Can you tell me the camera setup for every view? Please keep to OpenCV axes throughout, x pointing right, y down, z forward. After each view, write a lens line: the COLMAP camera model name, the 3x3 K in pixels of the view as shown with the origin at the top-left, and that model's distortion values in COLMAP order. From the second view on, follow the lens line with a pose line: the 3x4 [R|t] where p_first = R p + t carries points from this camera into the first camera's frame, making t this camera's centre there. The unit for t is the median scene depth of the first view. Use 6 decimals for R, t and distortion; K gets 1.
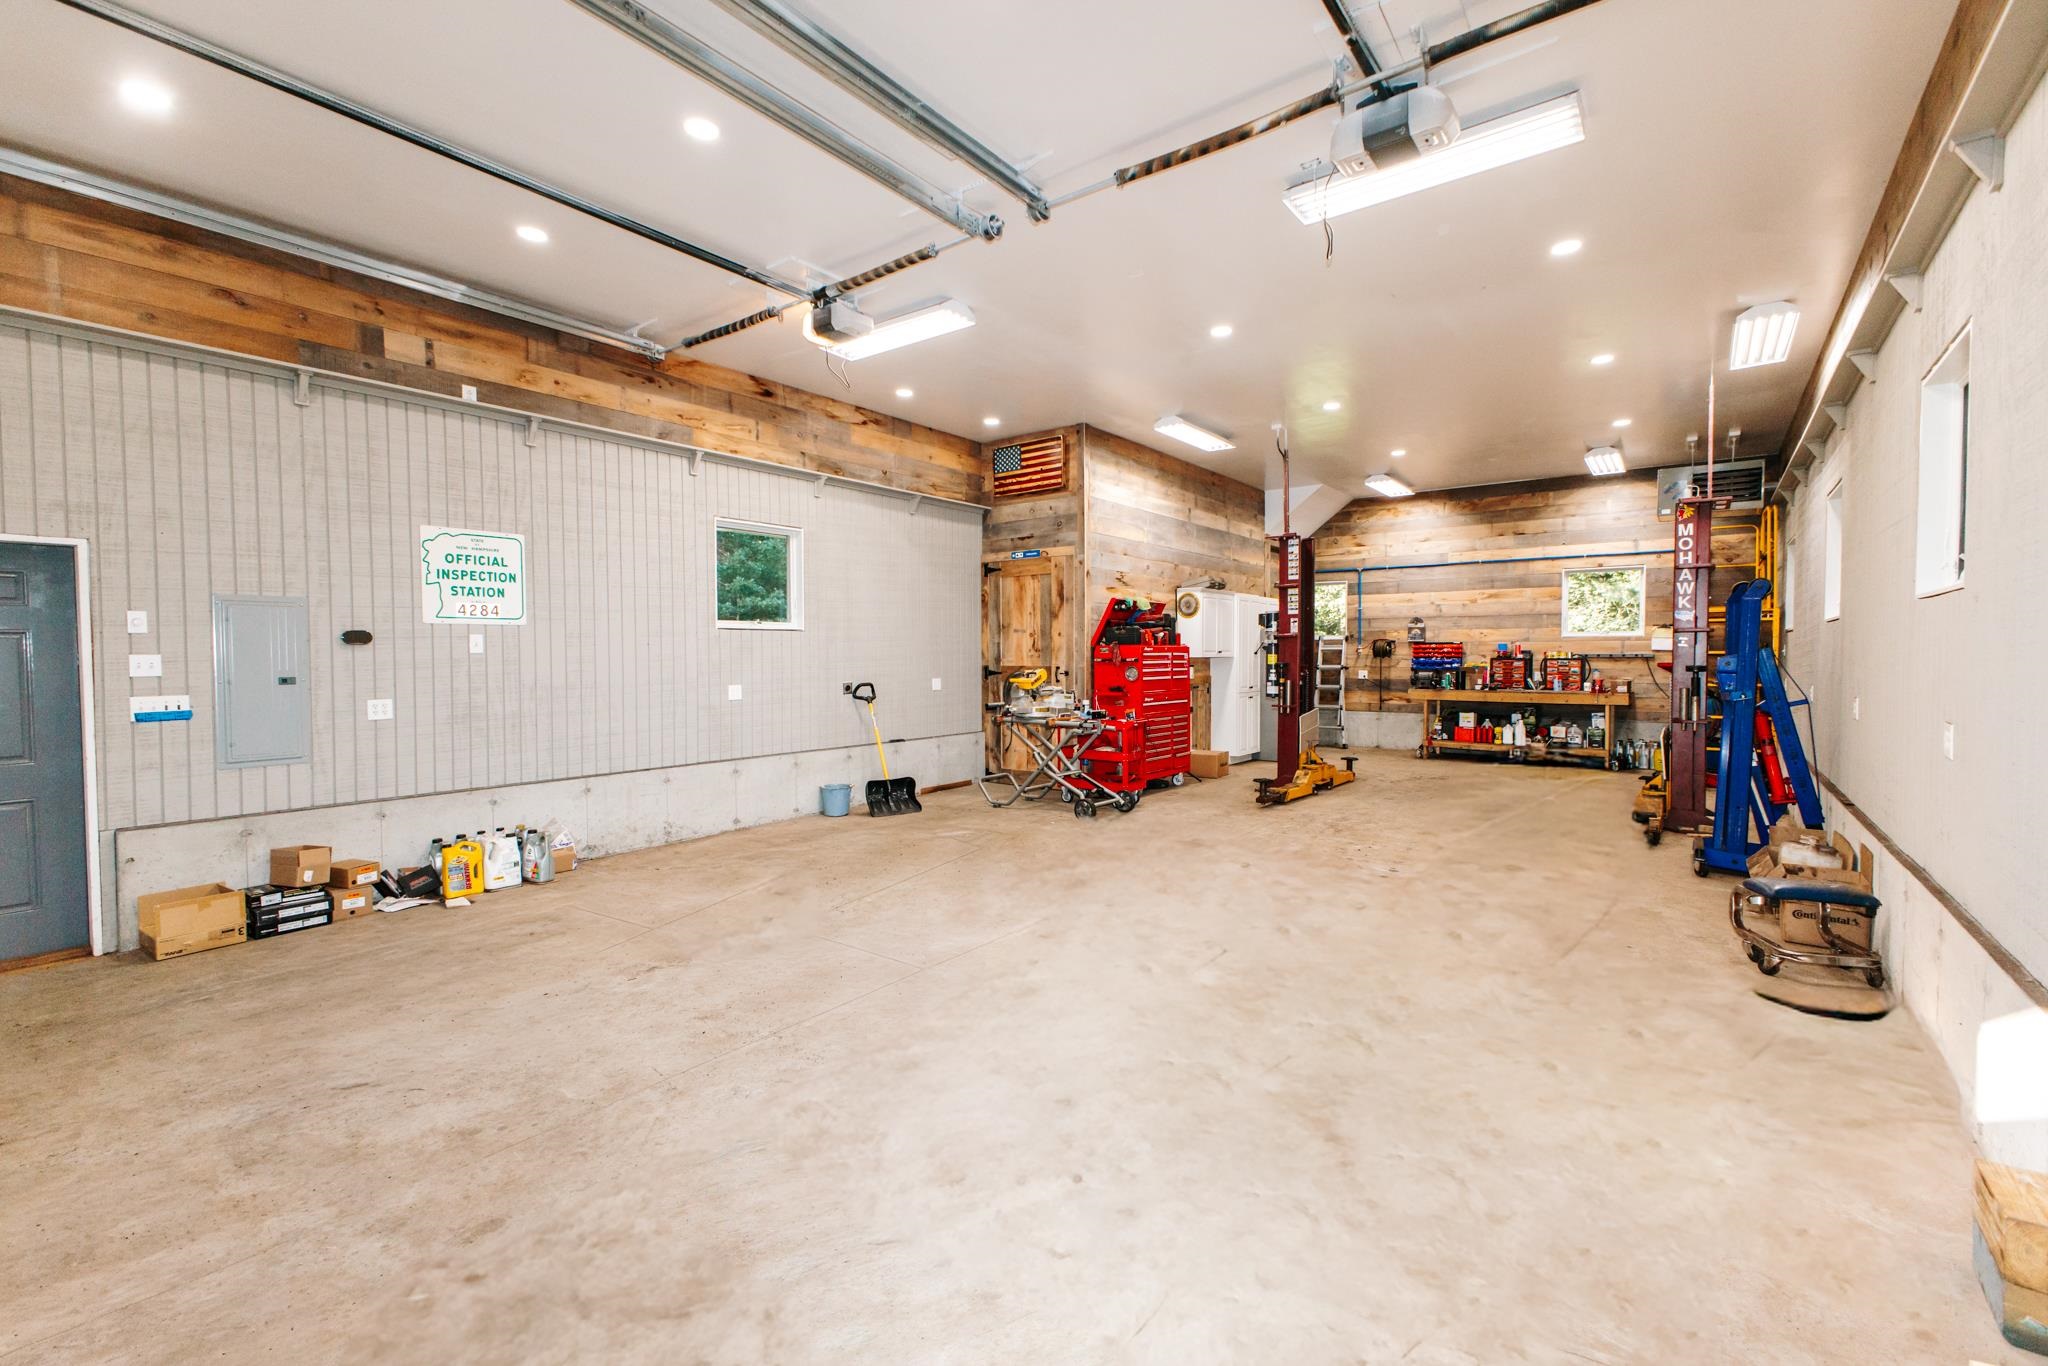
lens RADIAL K [[867.7, 0, 1022.7], [0, 867.7, 681.6], [0, 0, 1]] dist [-0.004790, -0.002792]
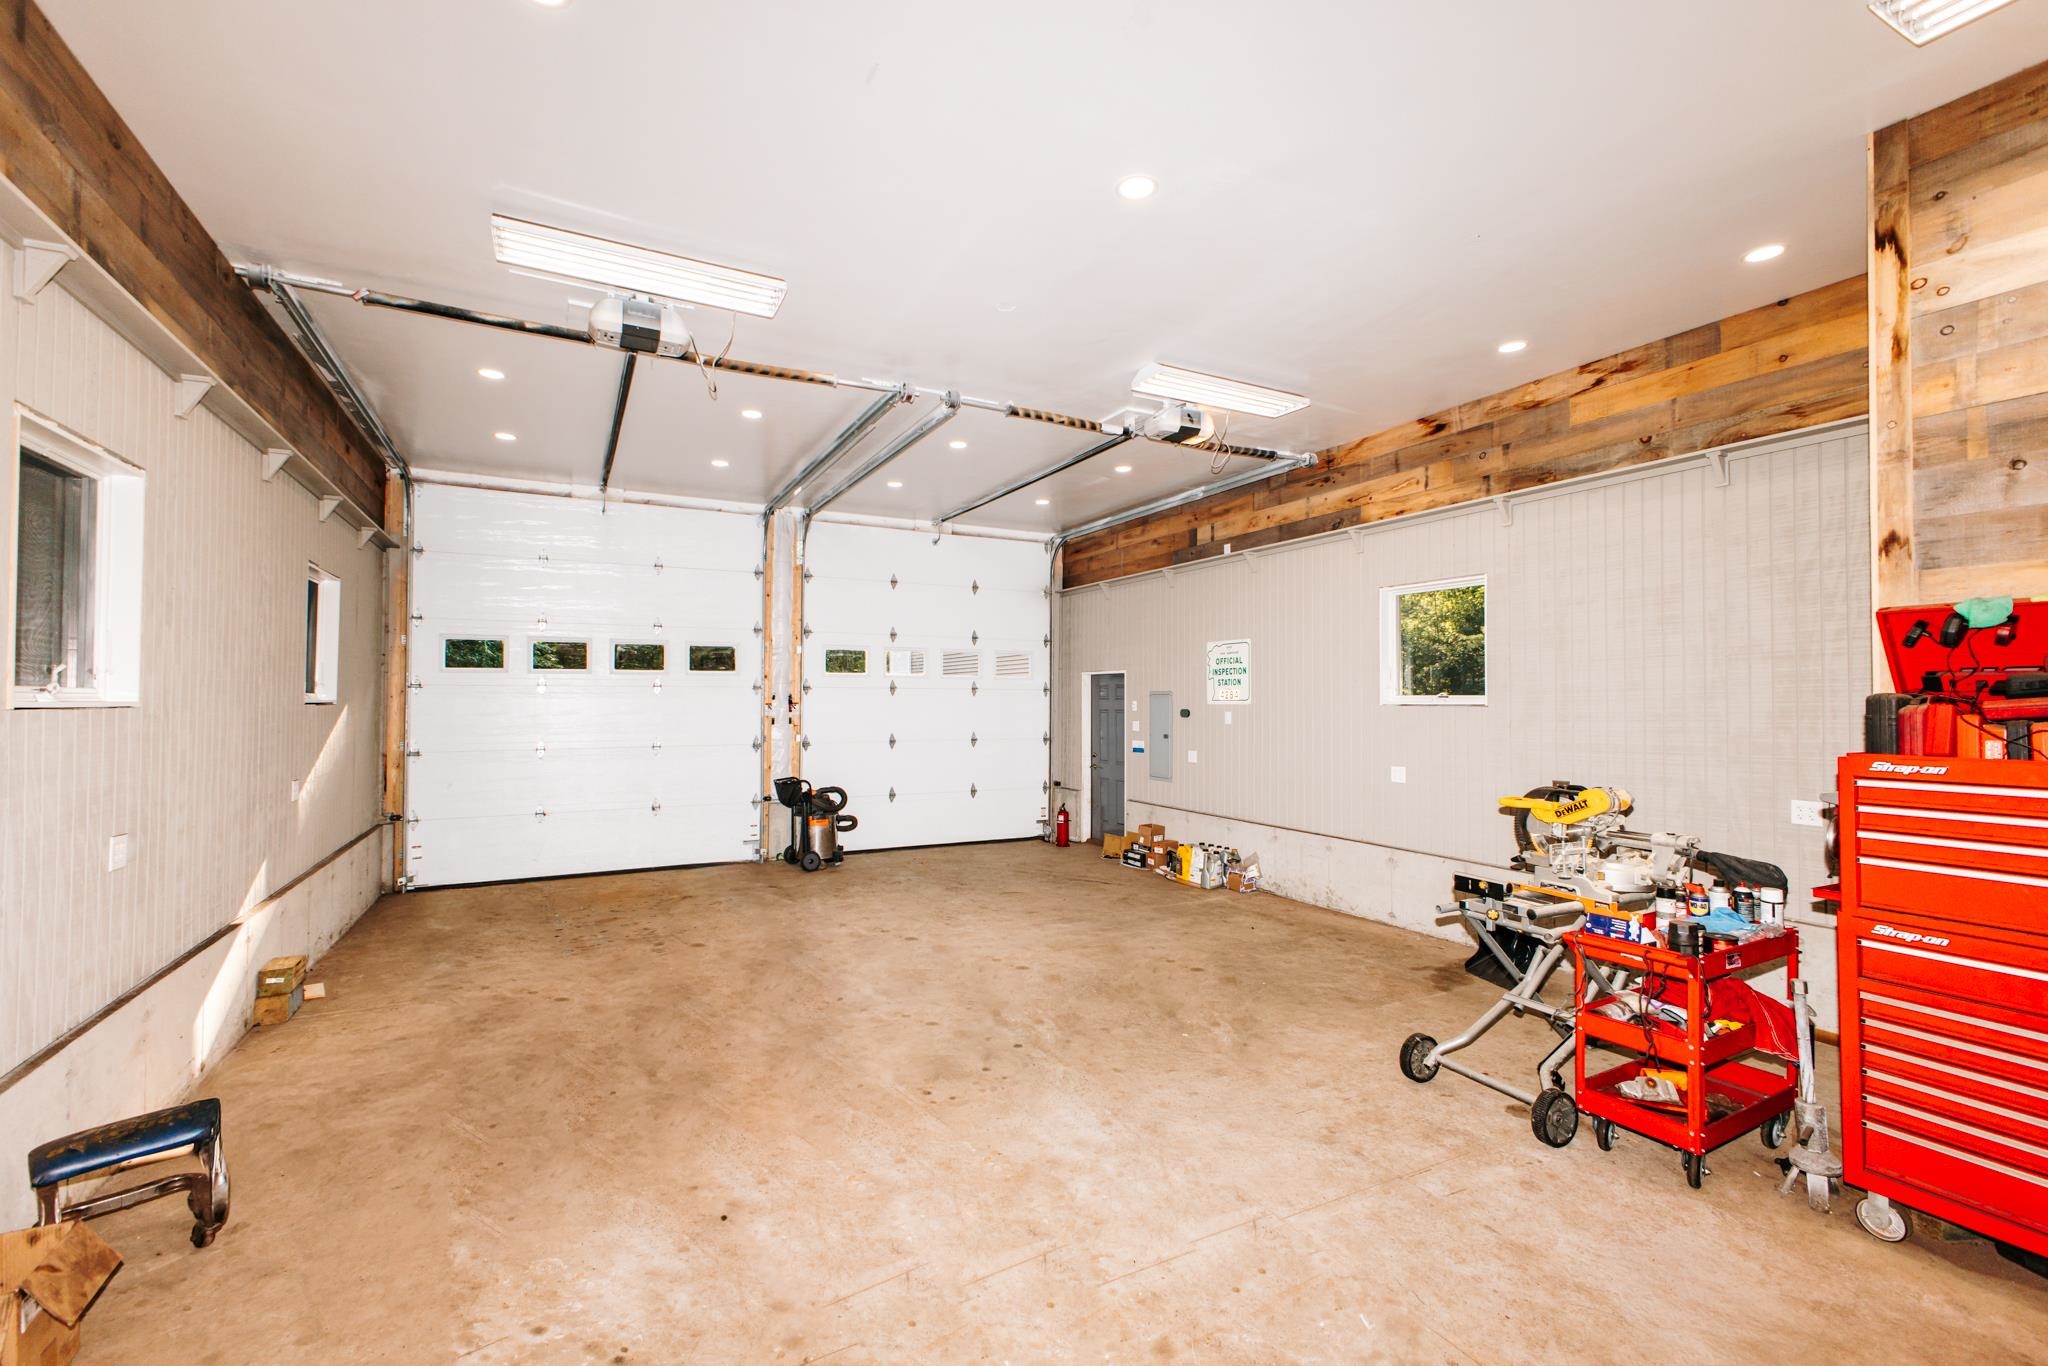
lens RADIAL K [[867.7, 0, 1026.3], [0, 867.7, 680.9], [0, 0, 1]] dist [-0.004790, -0.002792]
pose [[-0.417148, -0.014828, -0.908717, 0.843632], [-0.028183, 0.999597, -0.003373, -0.091686], [0.908401, 0.024203, -0.417398, 1.300401]]
